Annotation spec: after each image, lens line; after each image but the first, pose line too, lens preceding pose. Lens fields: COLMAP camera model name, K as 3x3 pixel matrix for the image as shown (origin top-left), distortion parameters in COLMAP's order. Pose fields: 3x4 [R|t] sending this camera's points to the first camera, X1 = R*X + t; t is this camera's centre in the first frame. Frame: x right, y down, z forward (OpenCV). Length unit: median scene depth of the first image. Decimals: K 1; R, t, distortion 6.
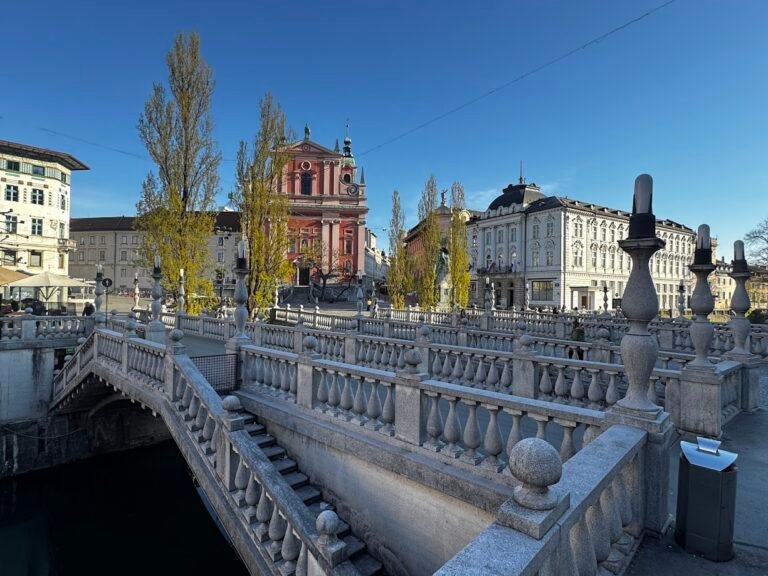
lens RADIAL K [[565.9, 0, 382.1], [0, 565.9, 287.7], [0, 0, 1]] dist [0.005707, -0.009307]
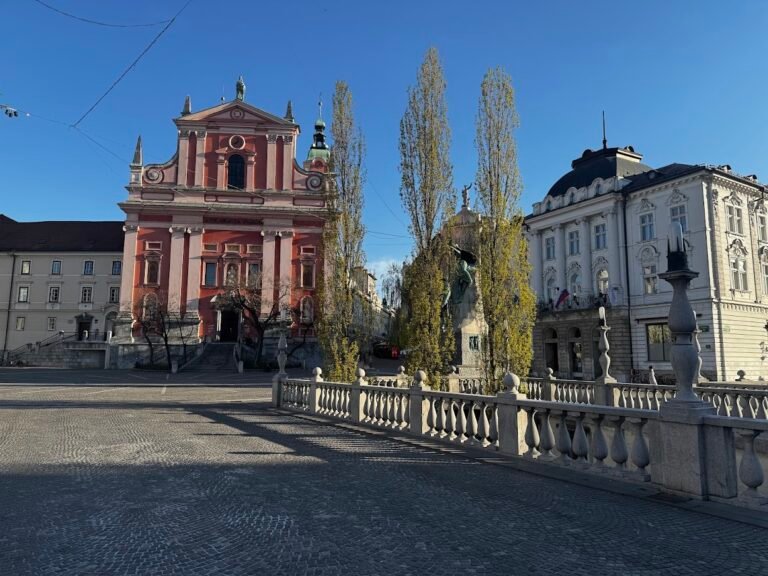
lens RADIAL K [[565.9, 0, 388.0], [0, 565.9, 287.4], [0, 0, 1]] dist [0.005707, -0.009307]
pose [[0.999164, -0.012895, -0.038799, 0.052693], [0.007950, 0.992124, -0.125008, 0.016678], [0.040105, 0.124596, 0.991397, 0.456824]]
